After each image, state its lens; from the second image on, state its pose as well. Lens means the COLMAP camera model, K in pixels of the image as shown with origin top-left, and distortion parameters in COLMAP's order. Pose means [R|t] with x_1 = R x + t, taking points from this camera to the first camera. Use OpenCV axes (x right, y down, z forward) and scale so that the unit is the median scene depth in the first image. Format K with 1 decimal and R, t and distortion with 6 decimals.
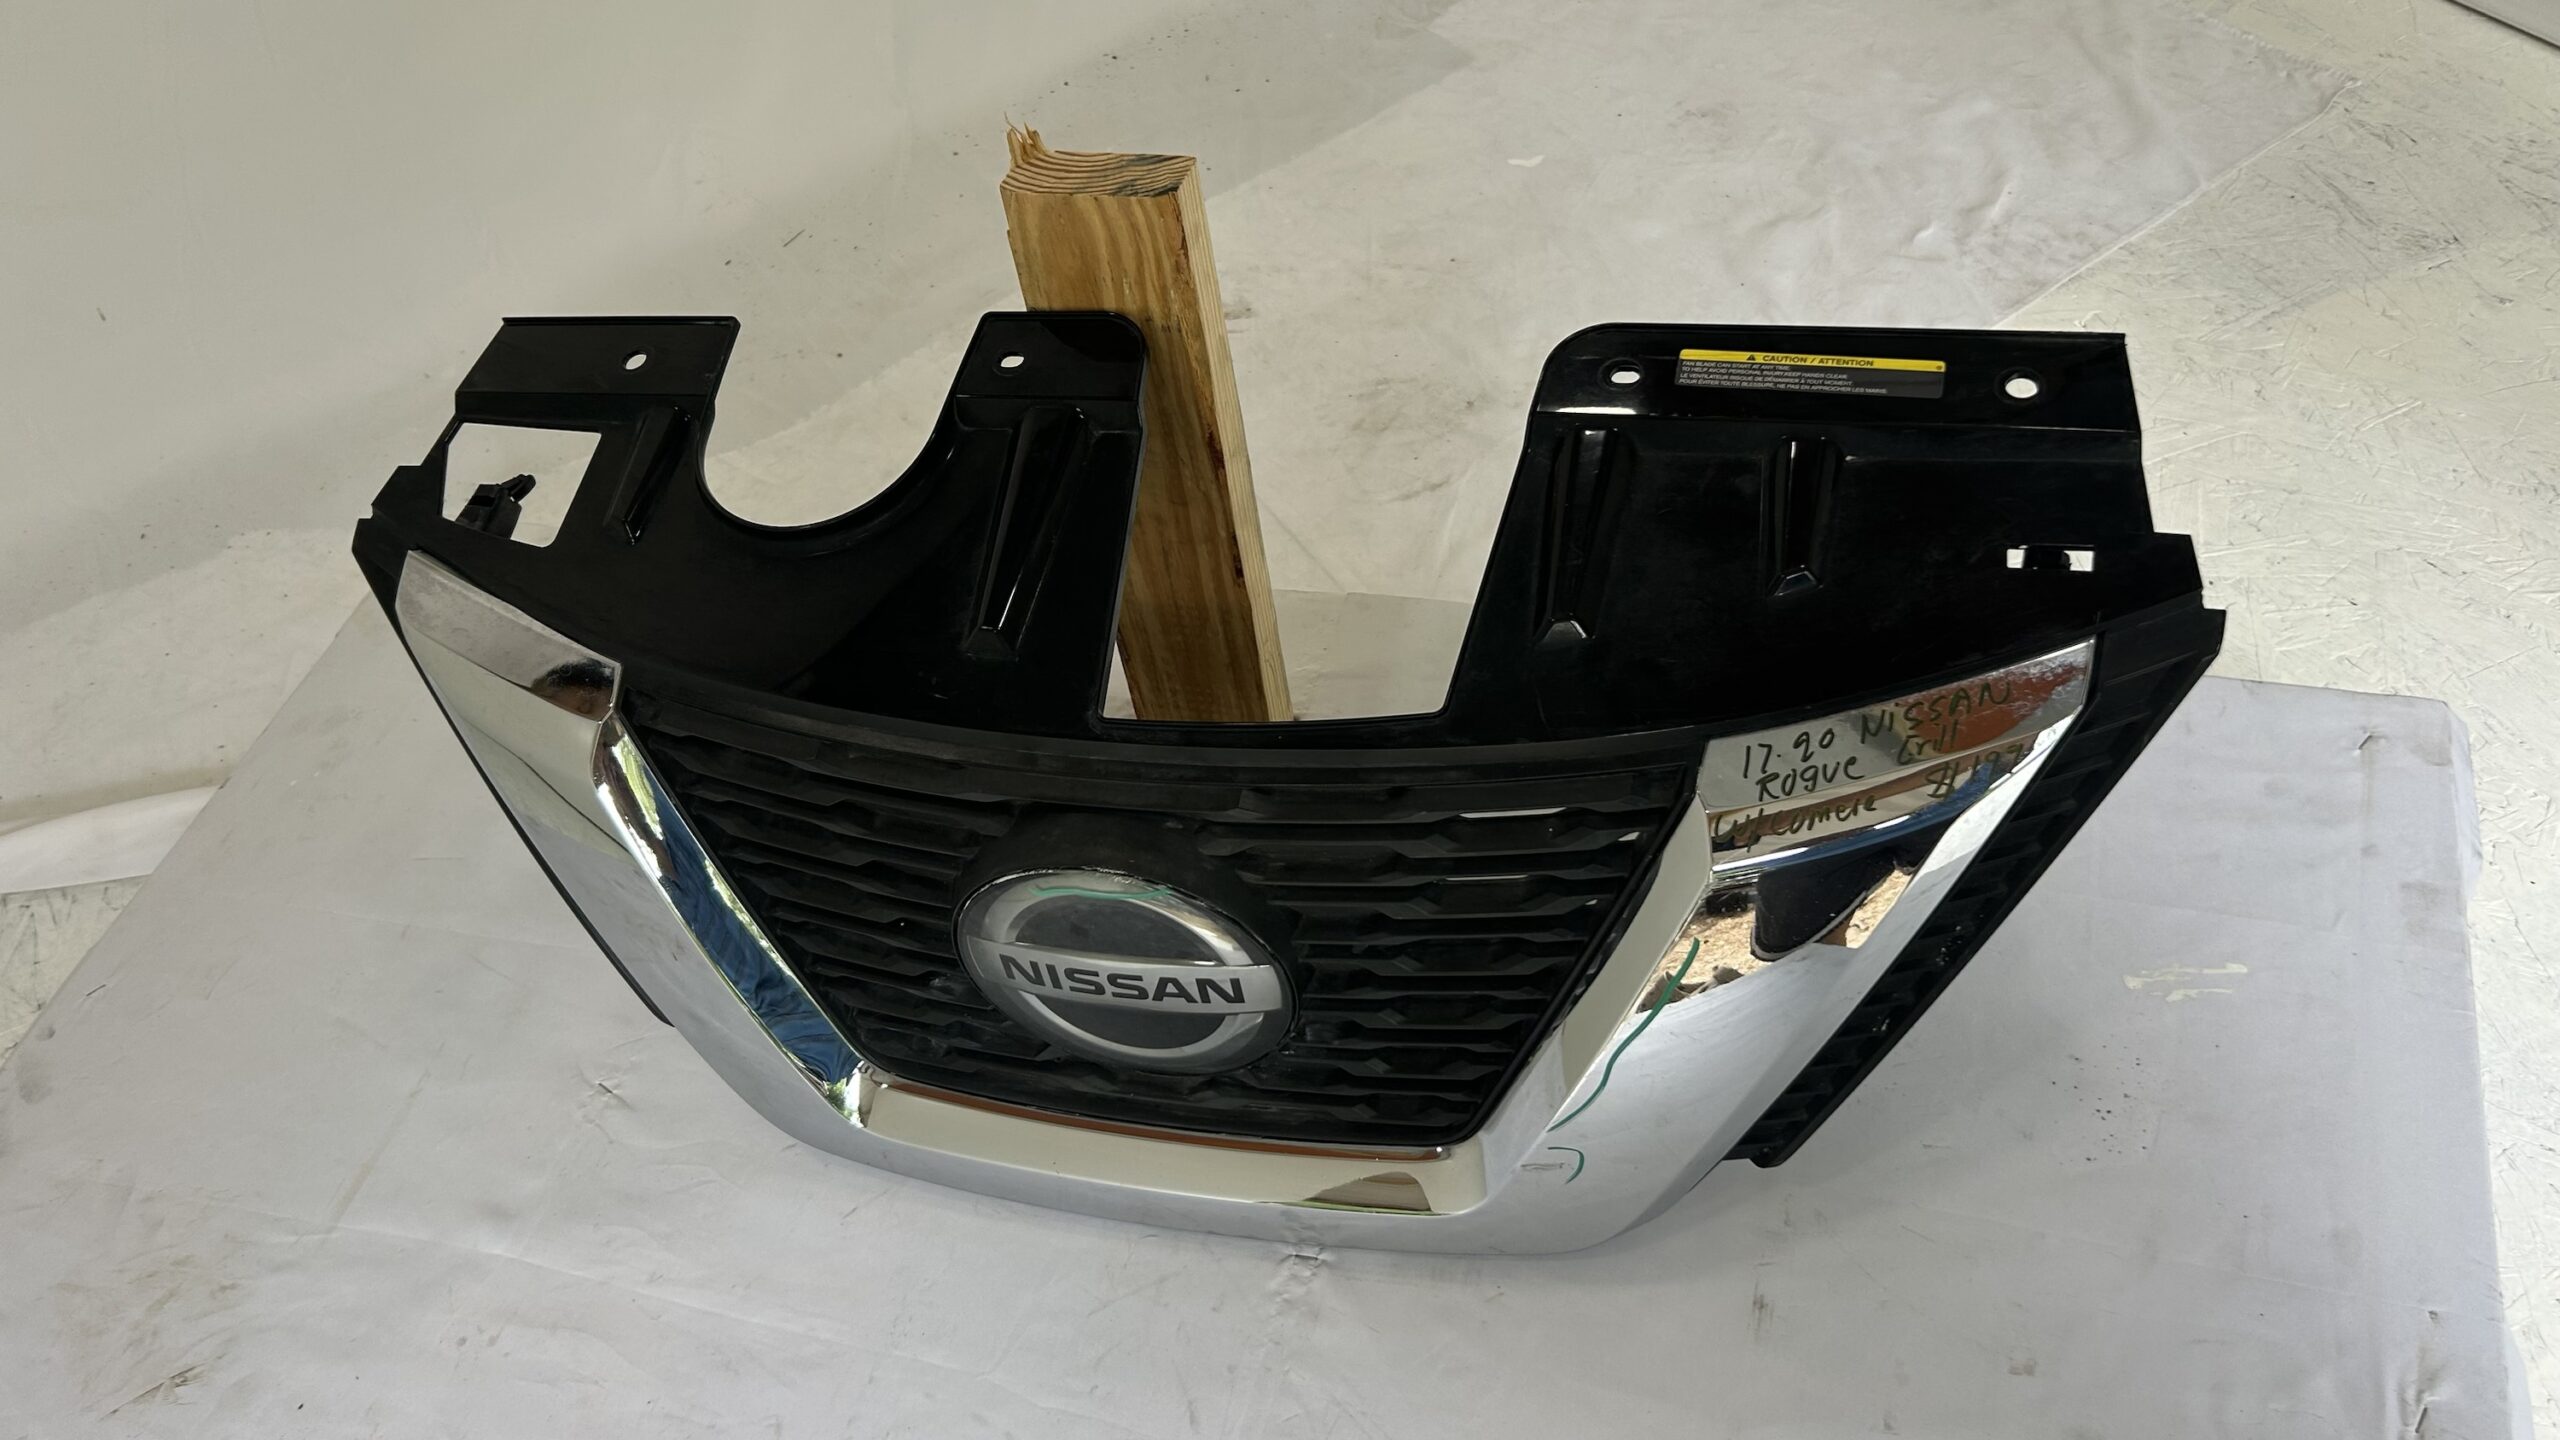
lens RADIAL K [[1942.5, 0, 1296.8], [0, 1942.5, 724.6], [0, 0, 1]] dist [0.020778, -0.030889]
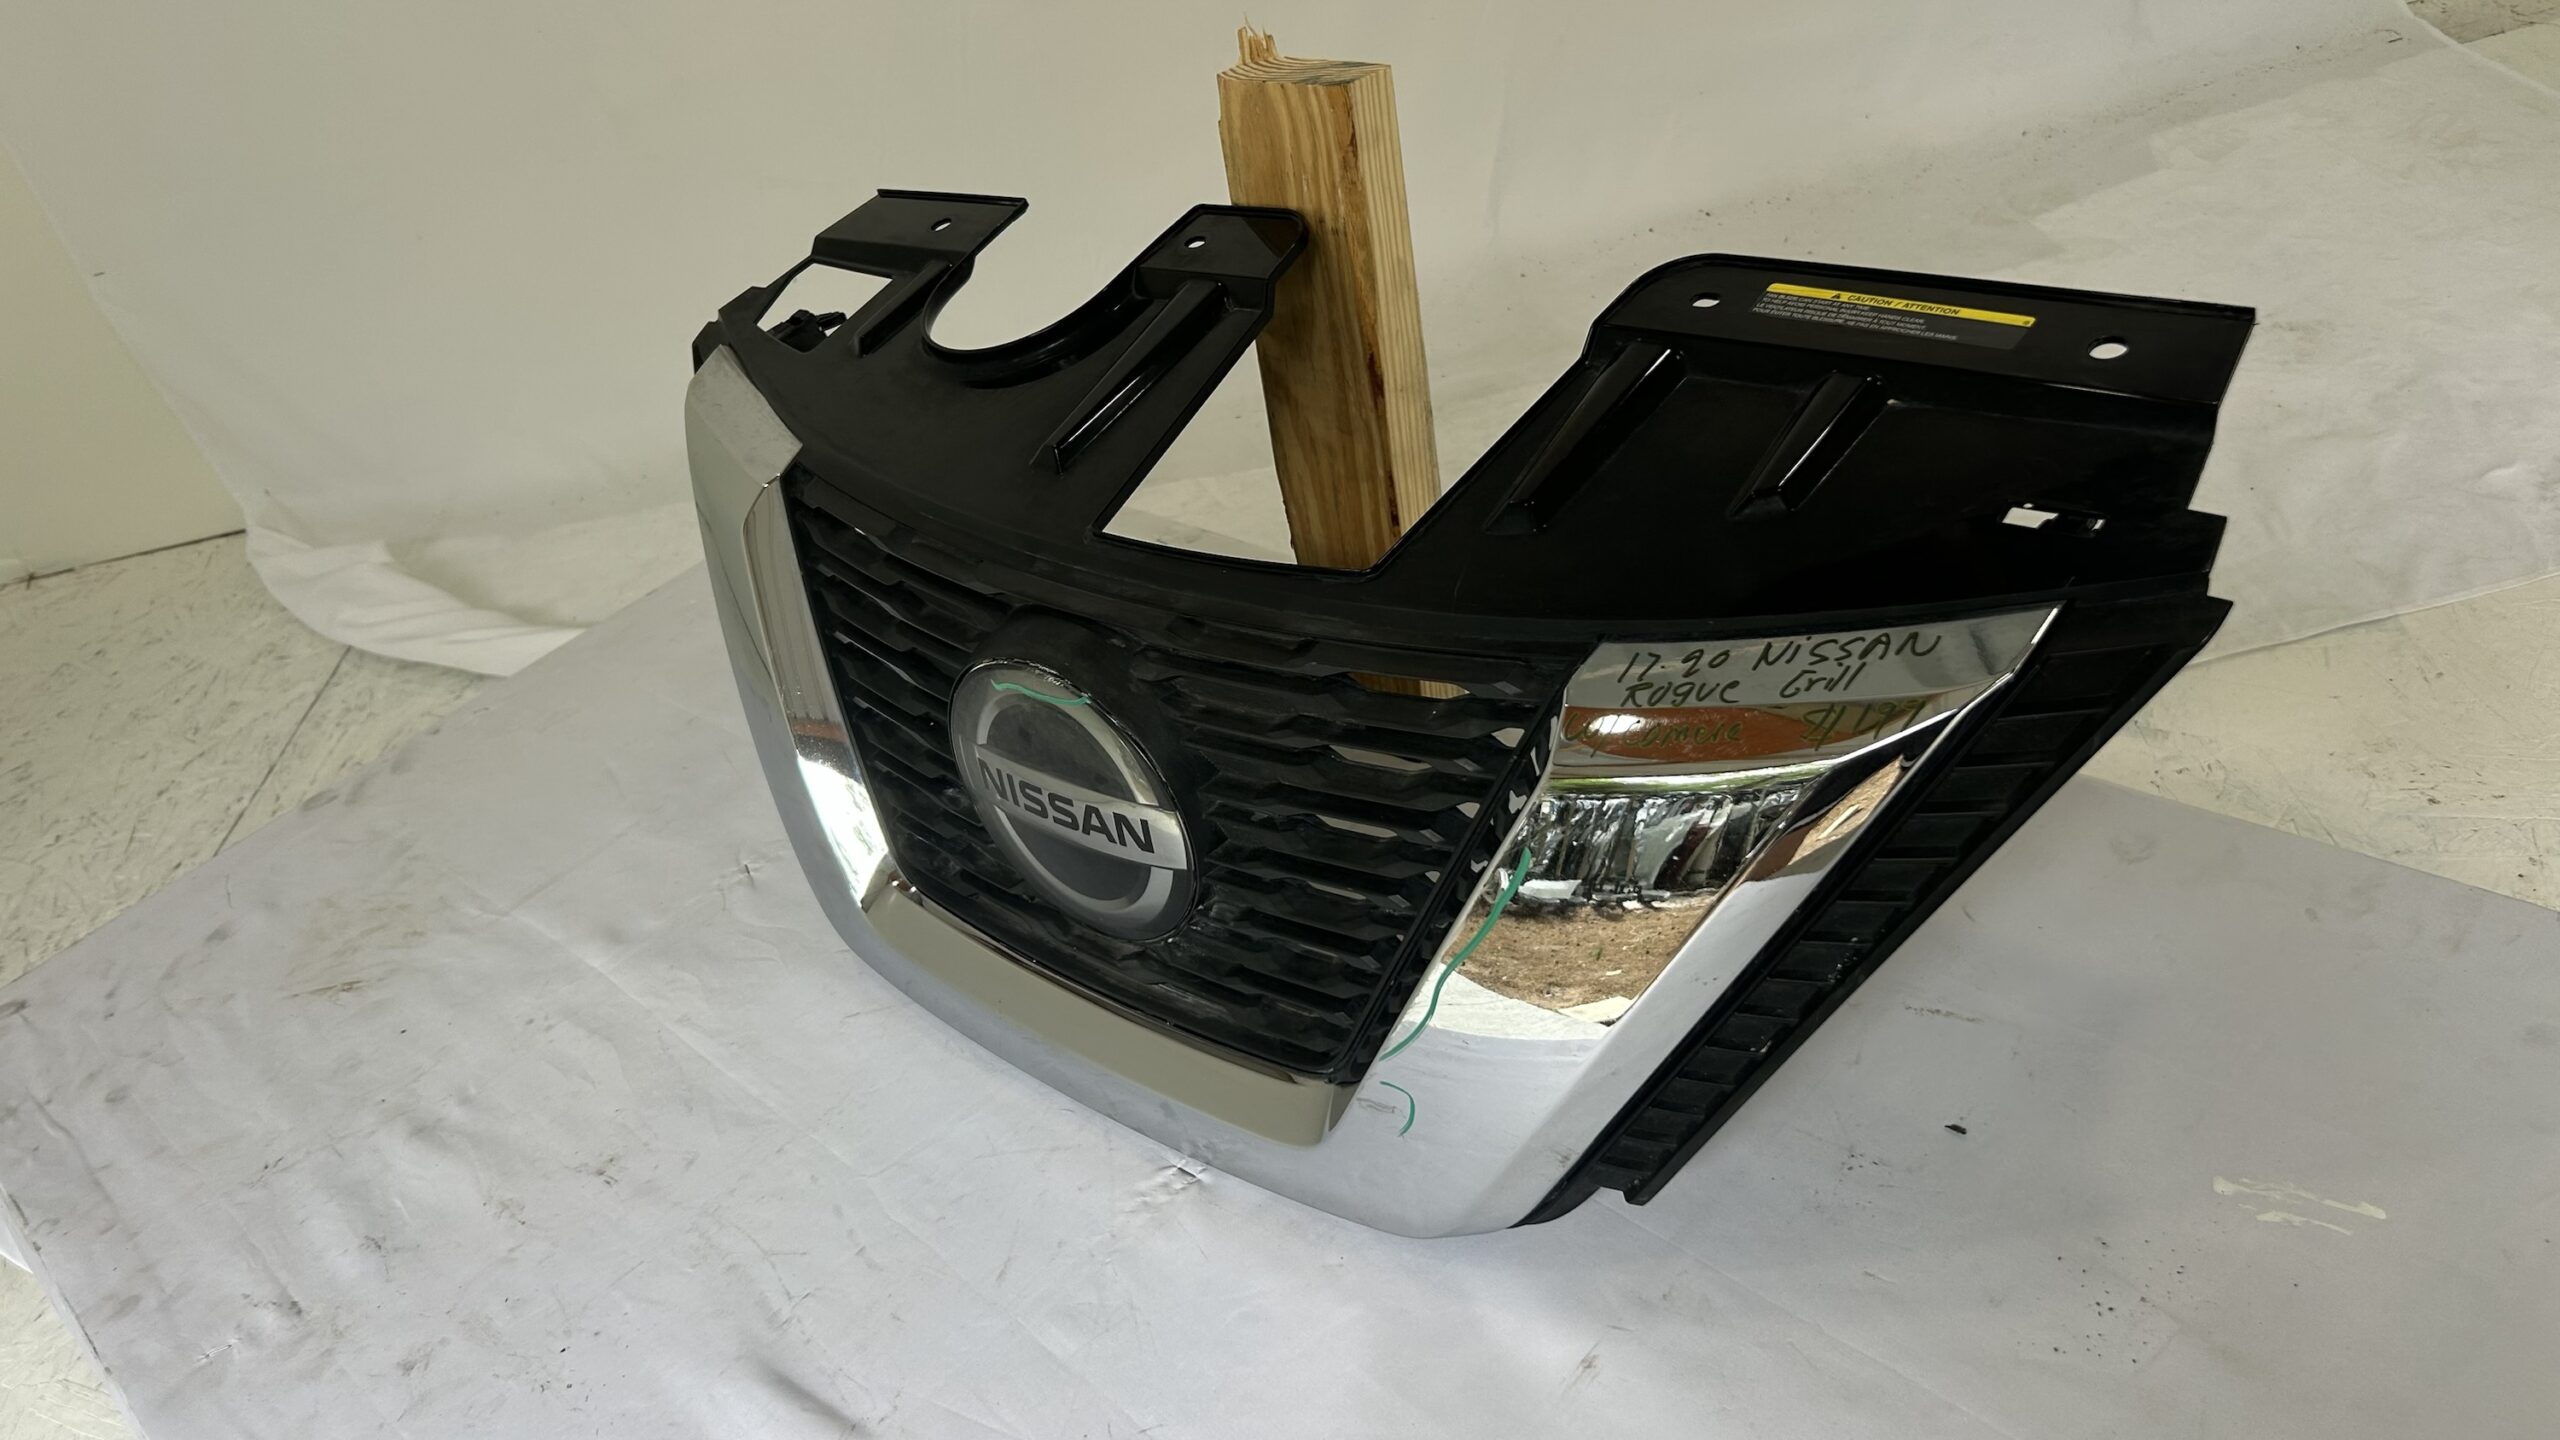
lens RADIAL K [[1942.5, 0, 1284.6], [0, 1942.5, 732.0], [0, 0, 1]] dist [0.020778, -0.030889]
pose [[0.887218, 0.234689, -0.397198, 0.382731], [-0.292202, 0.952100, -0.090130, 0.146659], [0.357020, 0.196027, 0.913296, 0.120912]]
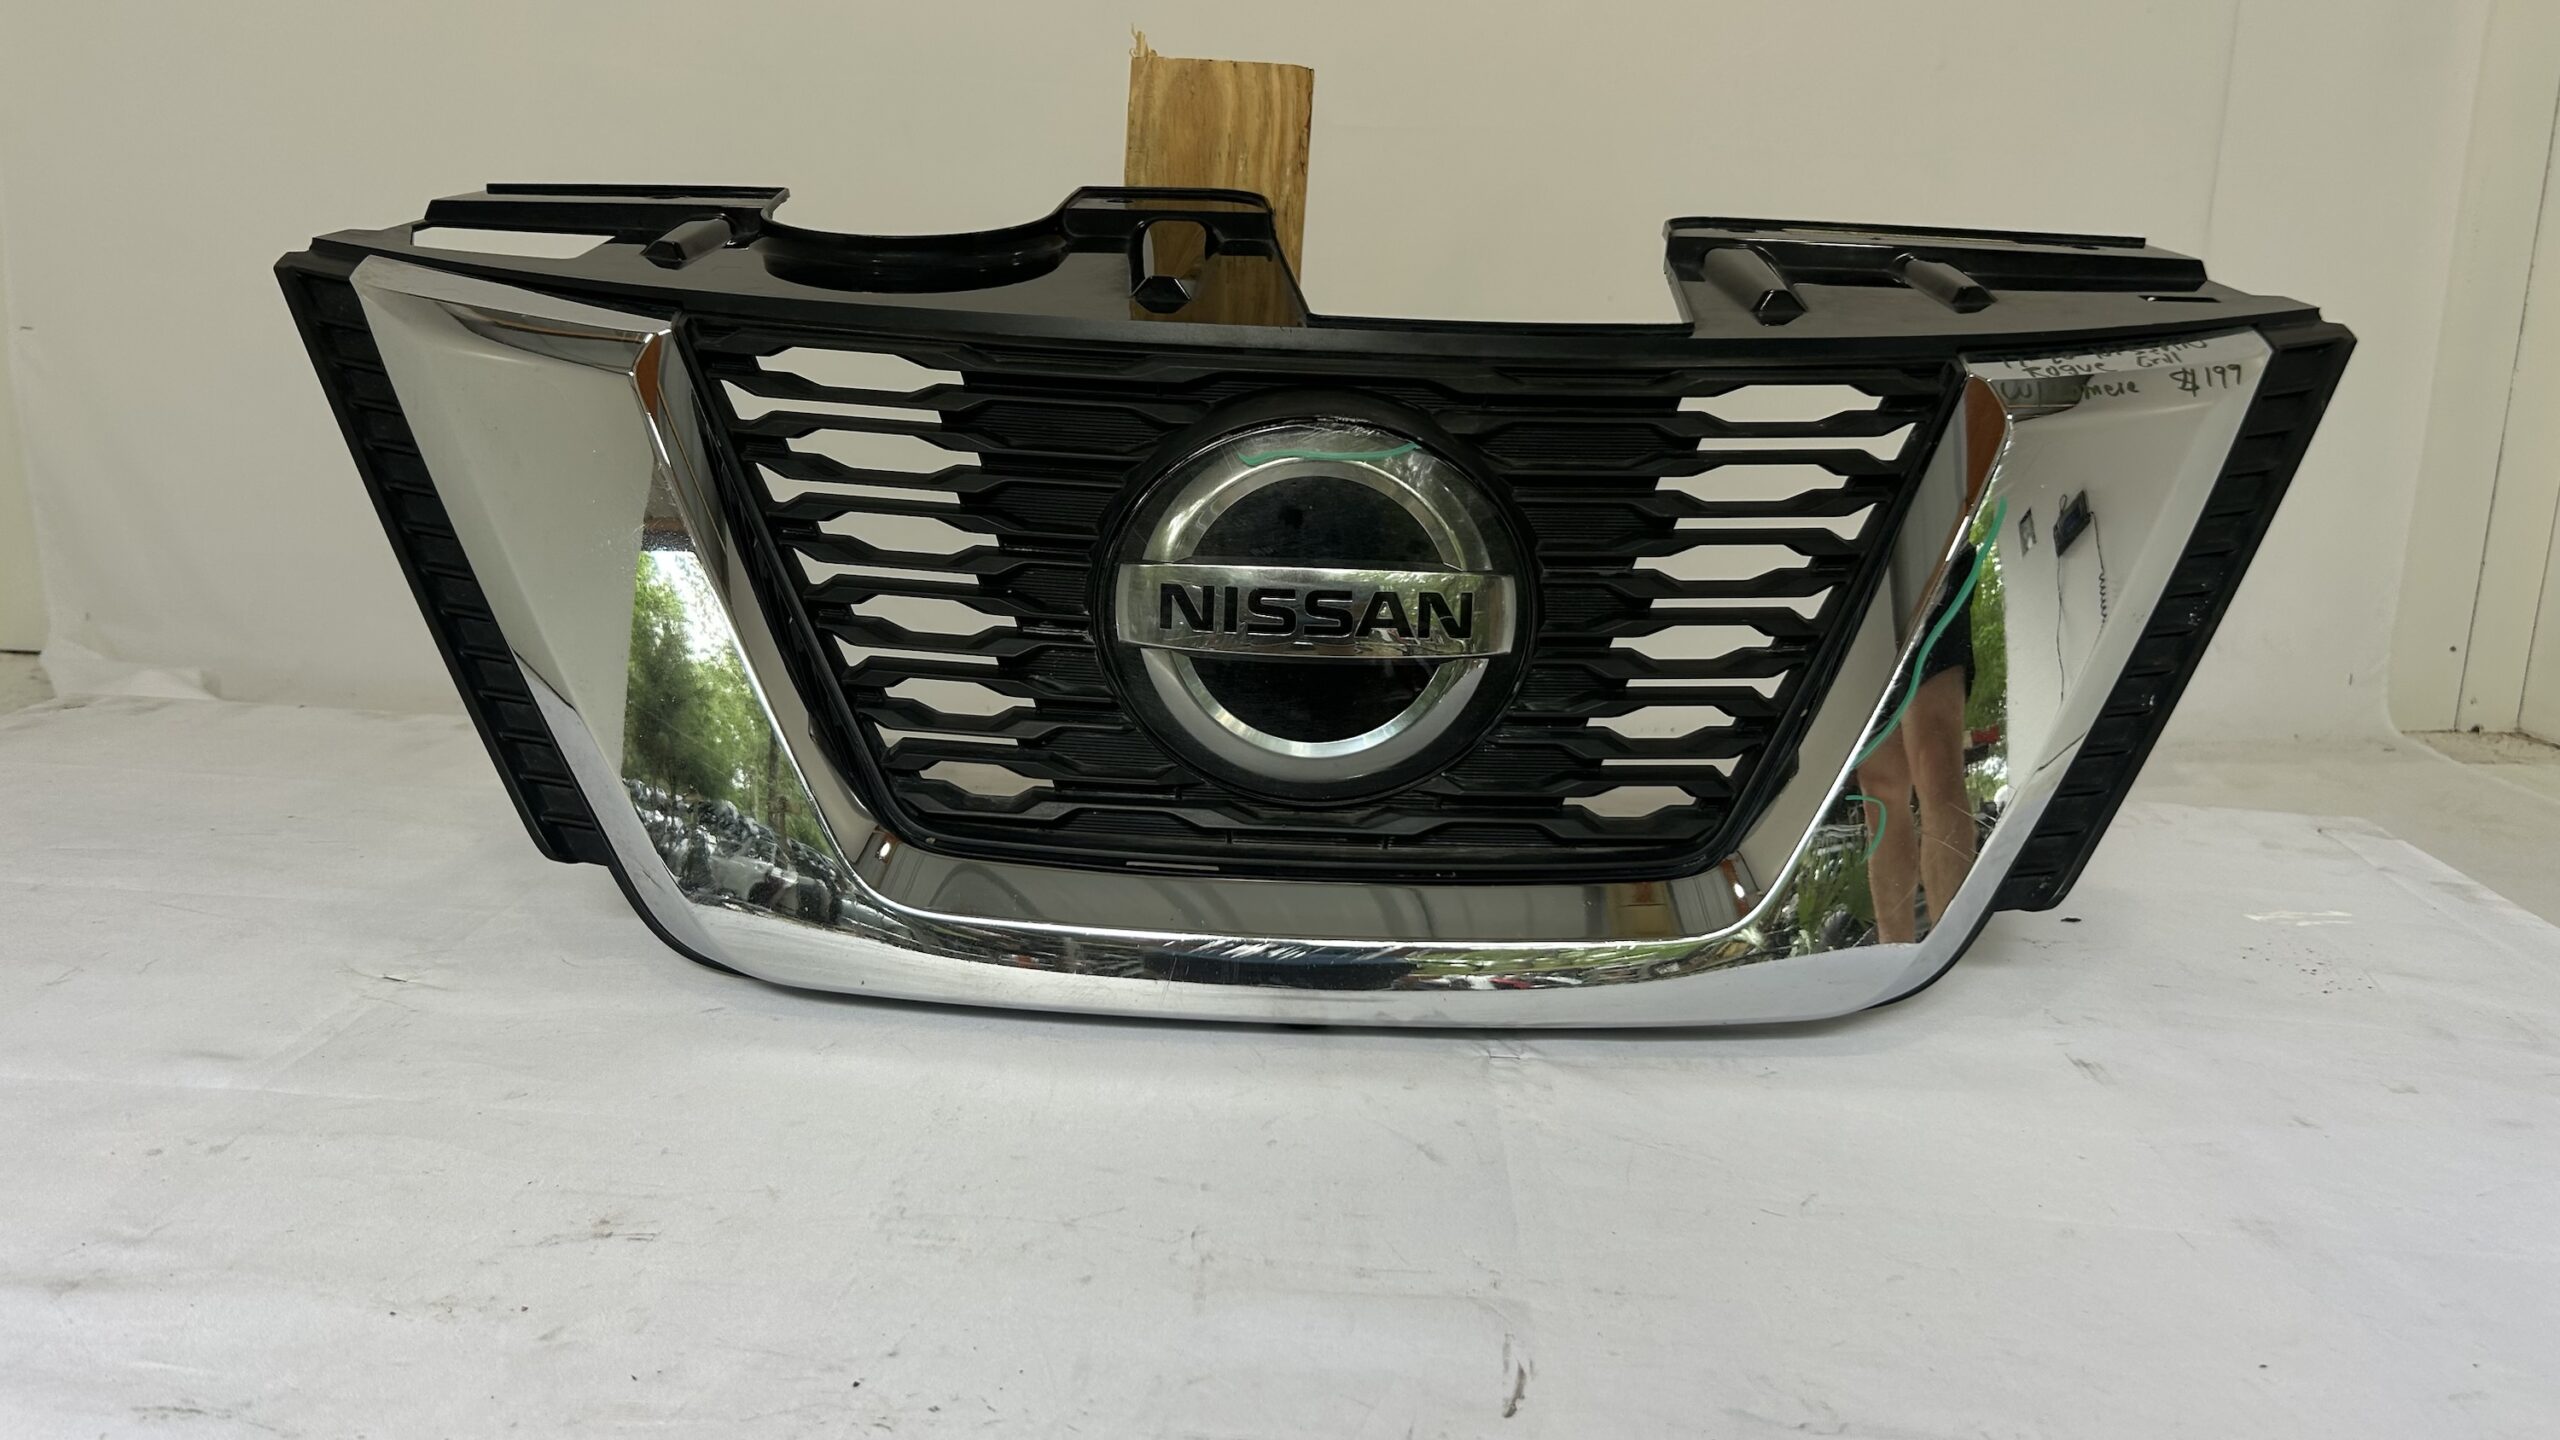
lens RADIAL K [[1942.5, 0, 1271.2], [0, 1942.5, 722.3], [0, 0, 1]] dist [0.020778, -0.030889]
pose [[0.948561, 0.153430, 0.276931, -0.316217], [0.047043, 0.796703, -0.602538, 0.636599], [-0.313079, 0.584572, 0.748503, 0.407354]]
